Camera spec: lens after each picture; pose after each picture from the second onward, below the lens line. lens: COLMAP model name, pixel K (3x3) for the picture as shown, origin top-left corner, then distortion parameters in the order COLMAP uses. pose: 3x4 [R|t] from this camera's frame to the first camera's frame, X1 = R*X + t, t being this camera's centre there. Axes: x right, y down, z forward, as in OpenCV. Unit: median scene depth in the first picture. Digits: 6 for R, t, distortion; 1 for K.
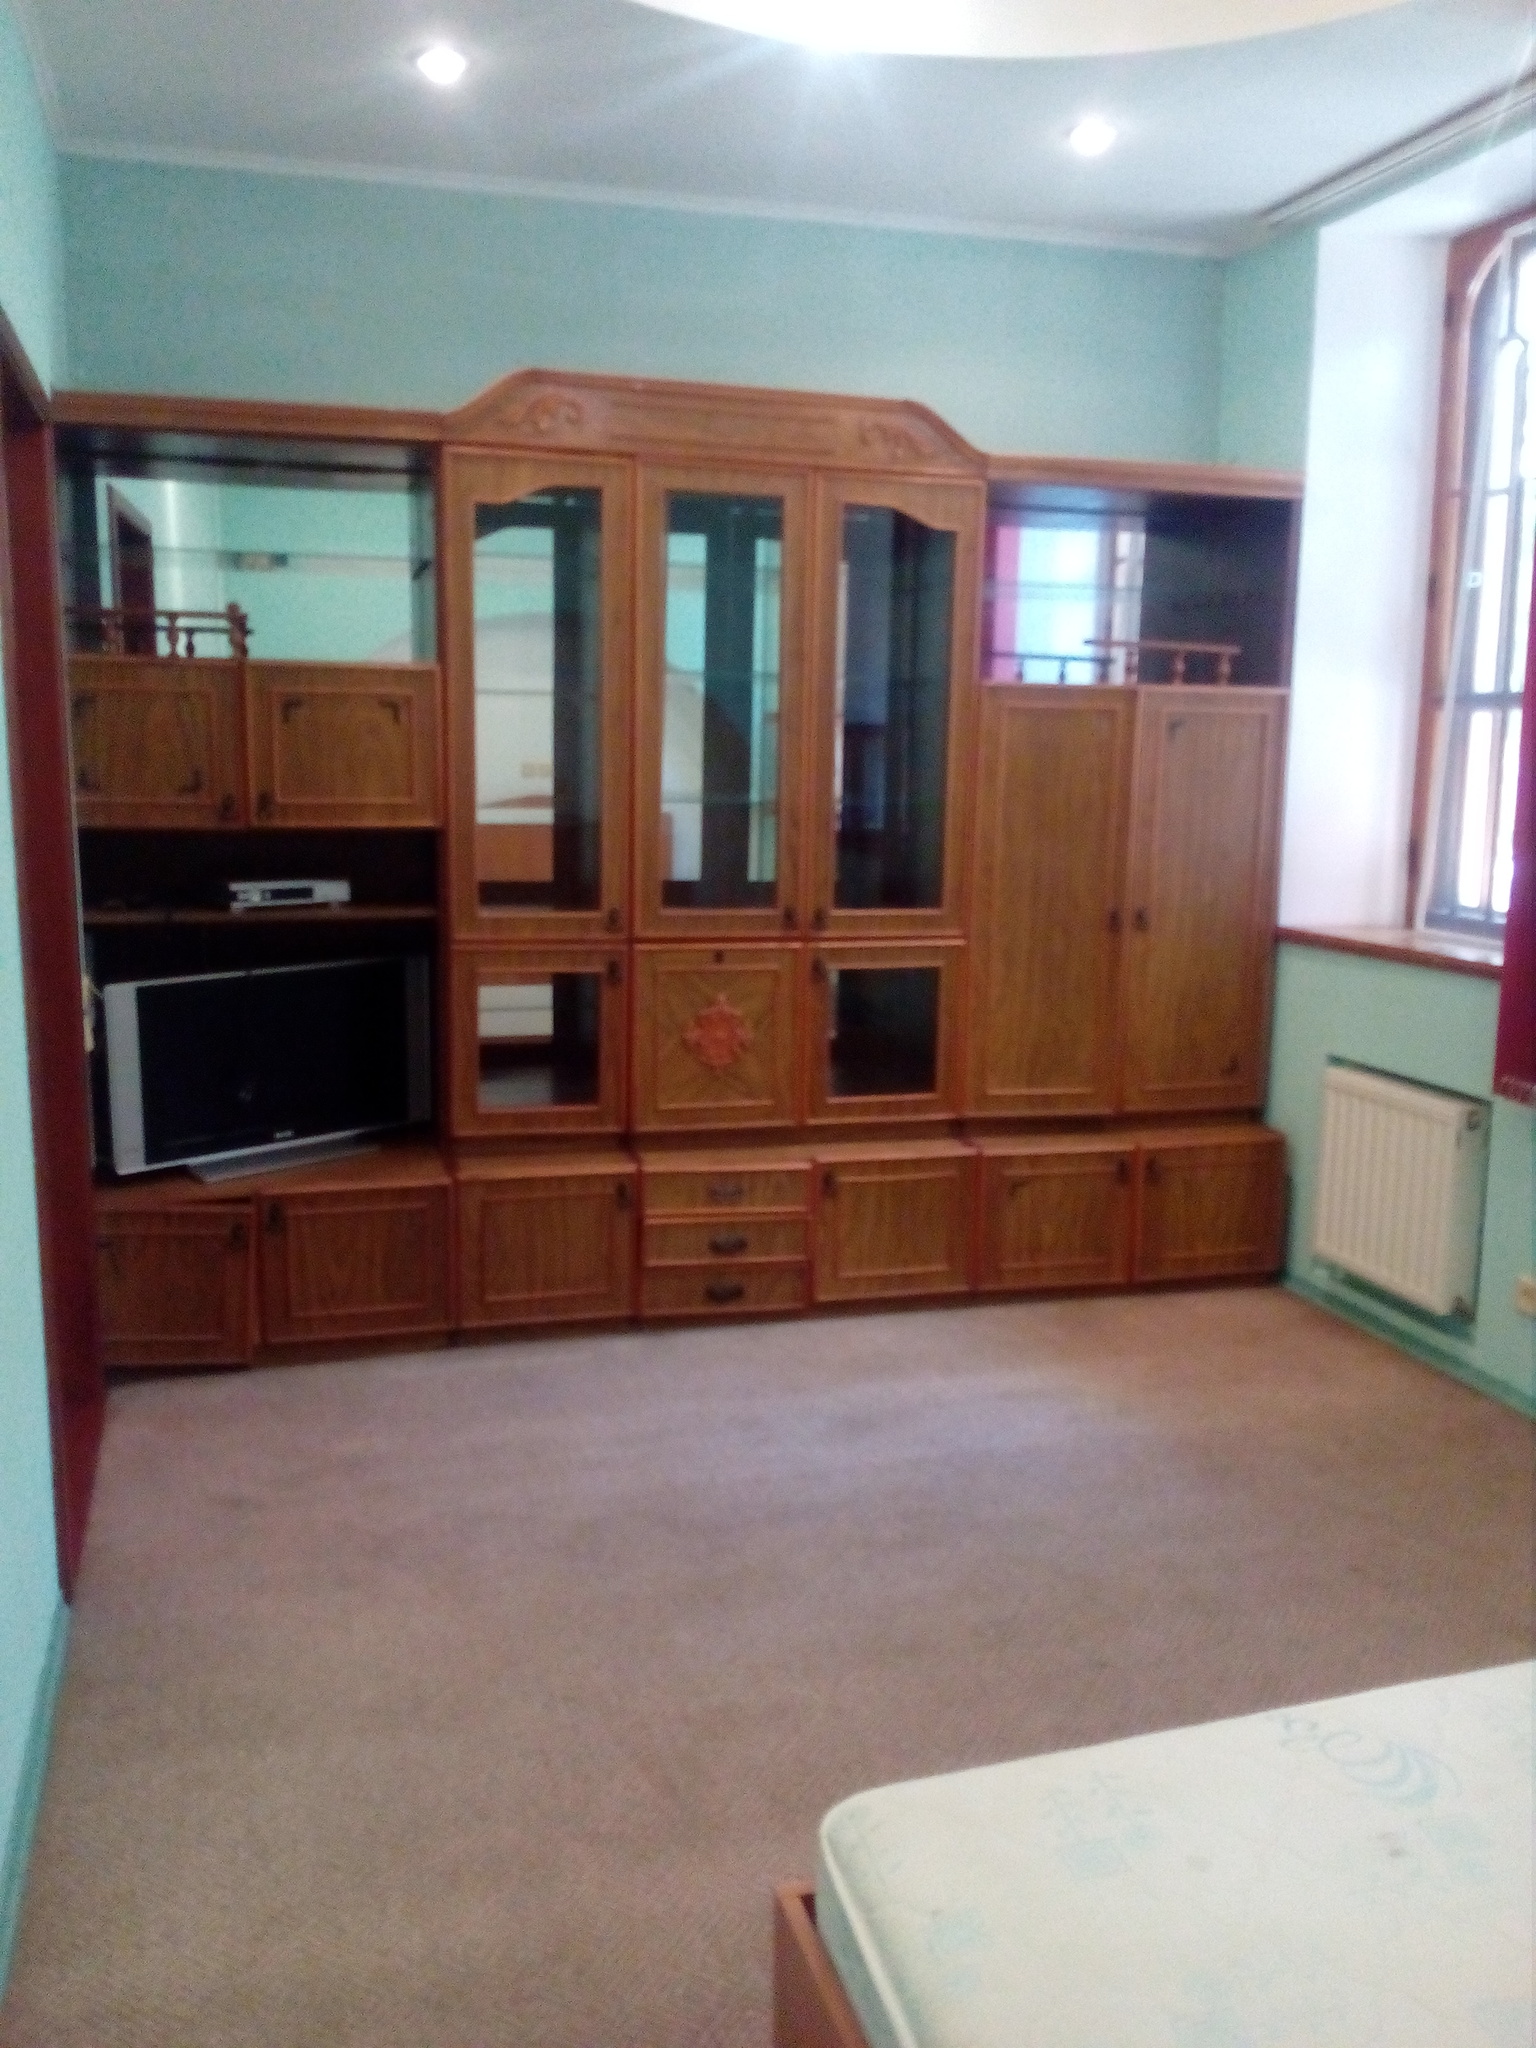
lens RADIAL K [[1709.4, 0, 769.4], [0, 1709.4, 1033.3], [0, 0, 1]] dist [0.020513, -0.089013]
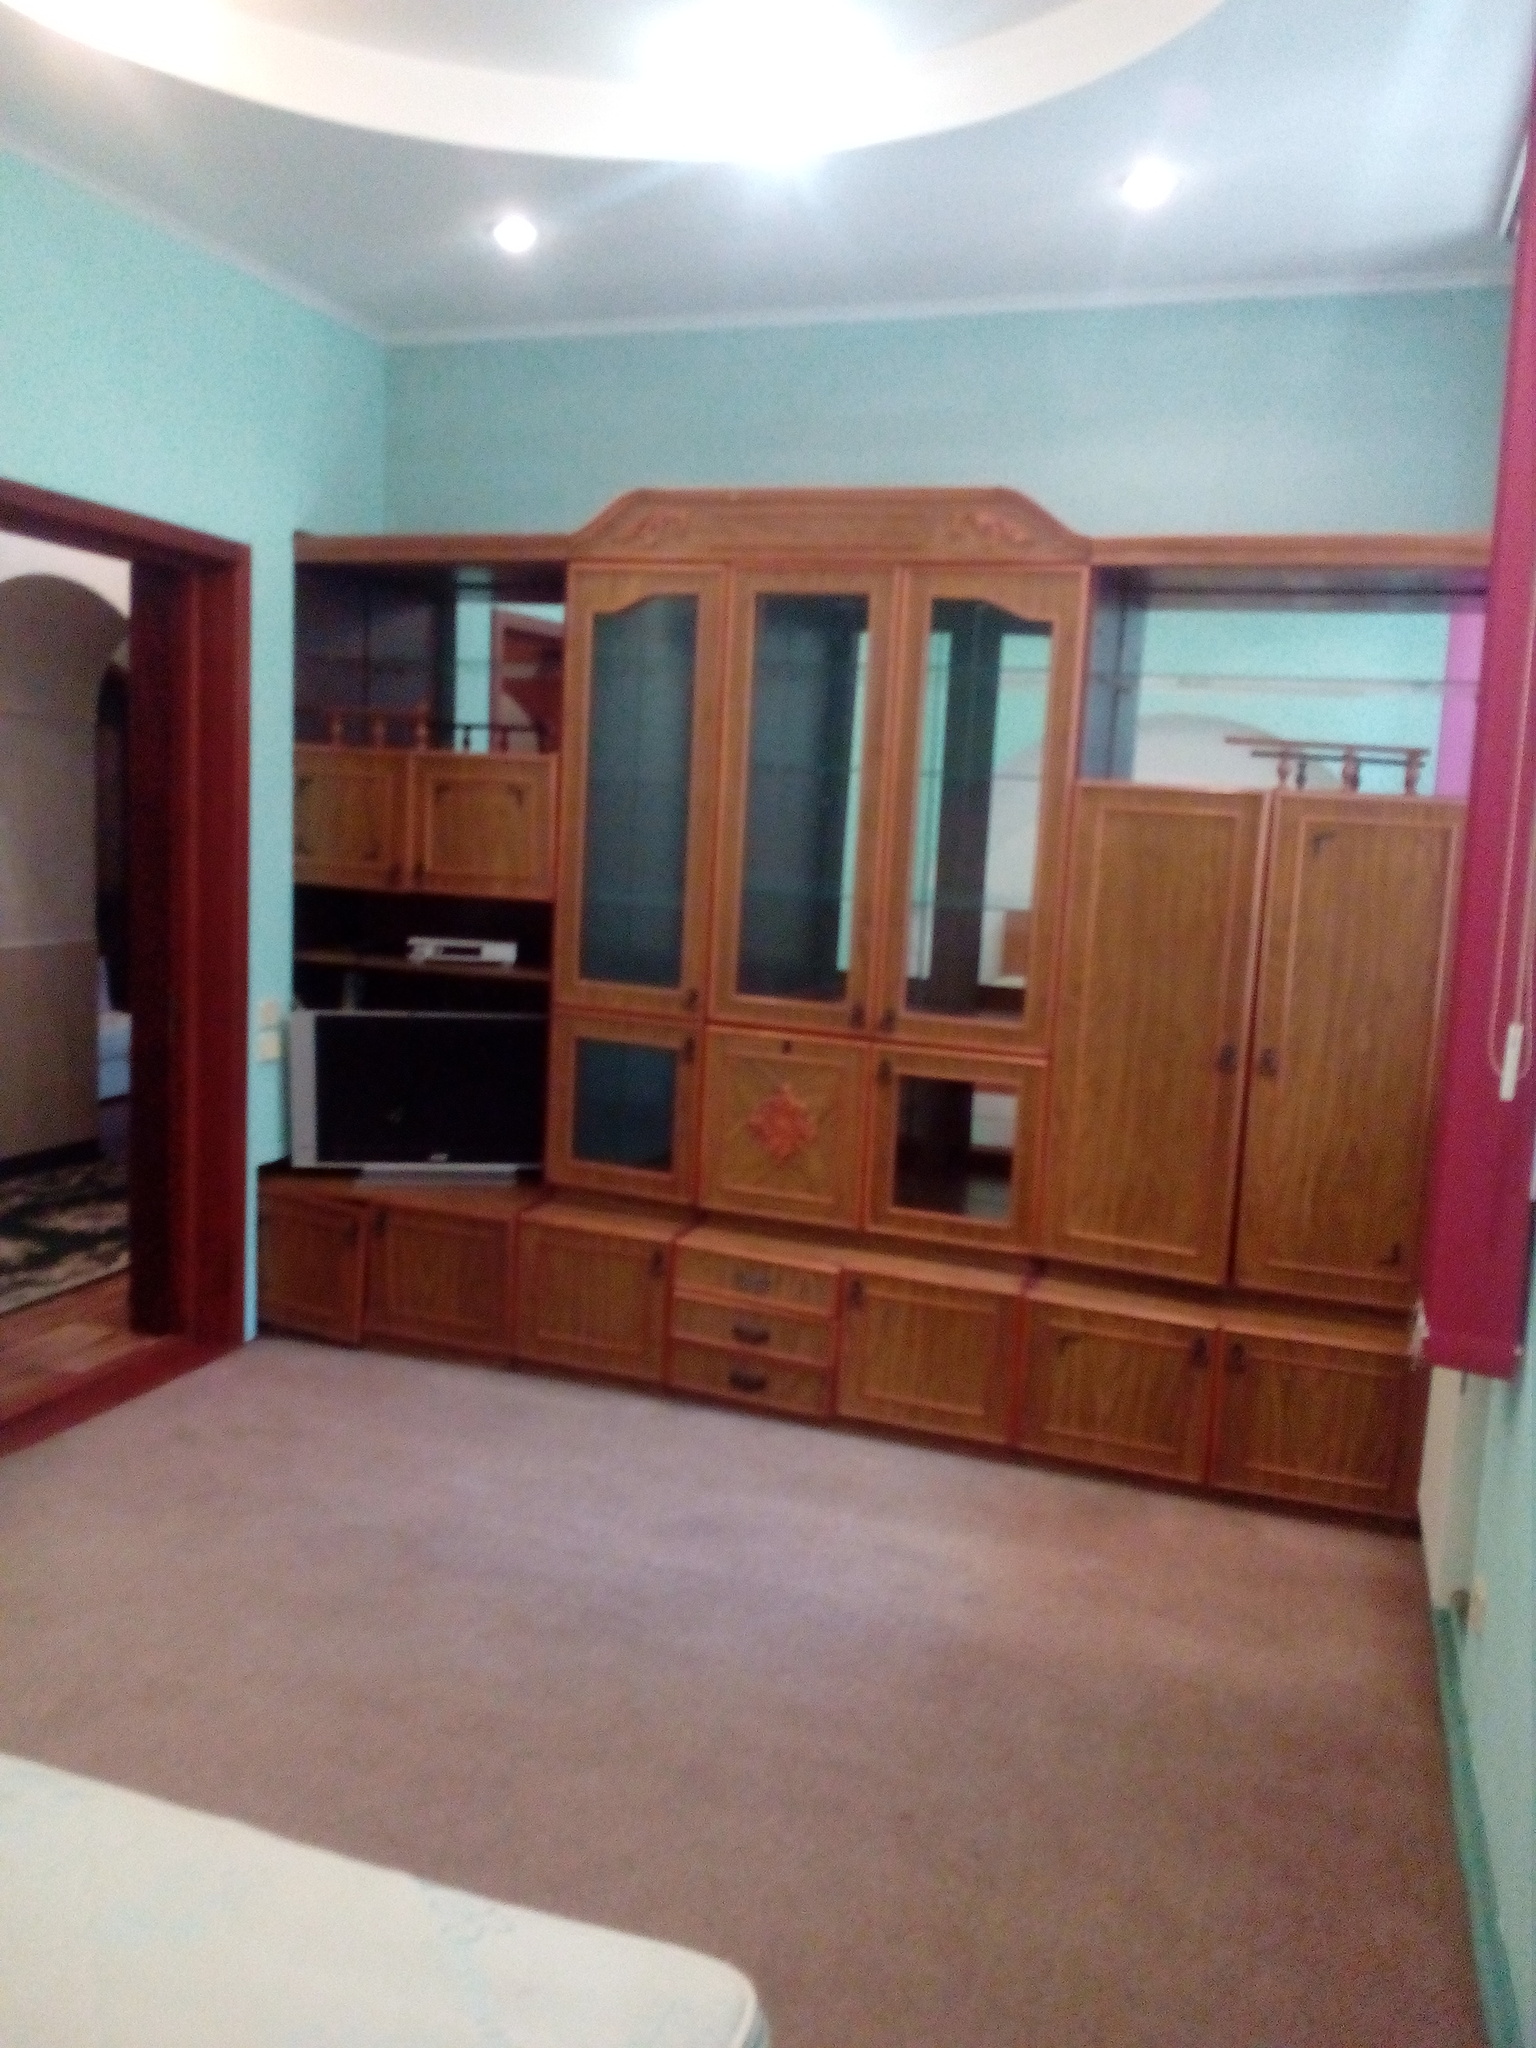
lens RADIAL K [[1709.4, 0, 771.9], [0, 1709.4, 1023.4], [0, 0, 1]] dist [0.020513, -0.089013]
pose [[0.804918, 0.099528, -0.584979, 0.552902], [-0.138751, 0.990072, -0.022468, -0.034862], [0.576936, 0.099252, 0.810737, 0.179531]]
